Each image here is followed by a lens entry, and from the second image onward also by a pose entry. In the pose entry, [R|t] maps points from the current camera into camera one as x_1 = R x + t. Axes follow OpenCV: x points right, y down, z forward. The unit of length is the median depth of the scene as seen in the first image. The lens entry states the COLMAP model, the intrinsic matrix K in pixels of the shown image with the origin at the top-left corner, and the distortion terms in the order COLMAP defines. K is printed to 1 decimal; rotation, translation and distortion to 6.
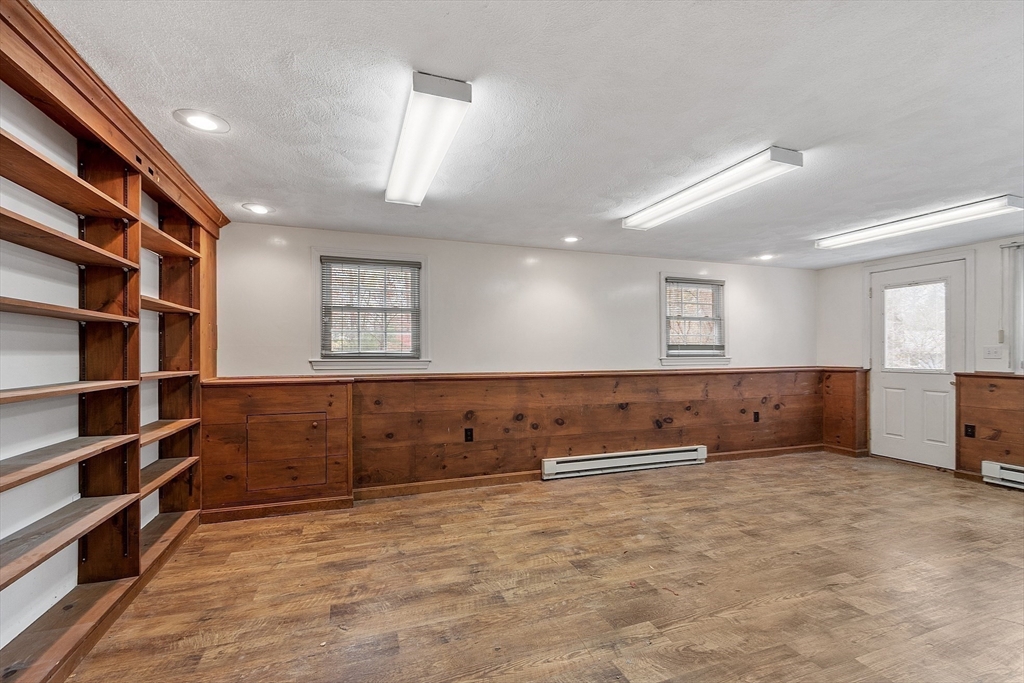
lens RADIAL K [[449.4, 0, 506.3], [0, 449.4, 348.1], [0, 0, 1]] dist [0.002592, 0.000871]
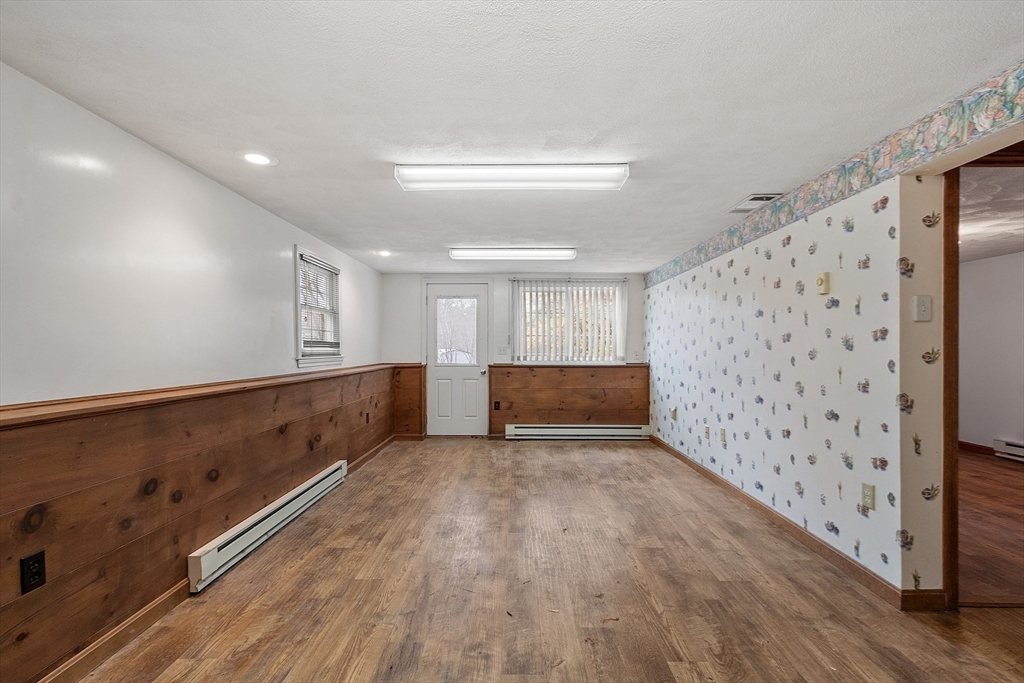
lens RADIAL K [[449.4, 0, 509.9], [0, 449.4, 347.5], [0, 0, 1]] dist [0.002592, 0.000871]
pose [[0.340022, 0.004798, 0.940405, -0.288401], [-0.007459, 0.999969, -0.002404, 0.003949], [-0.940388, -0.006197, 0.340048, 0.475612]]
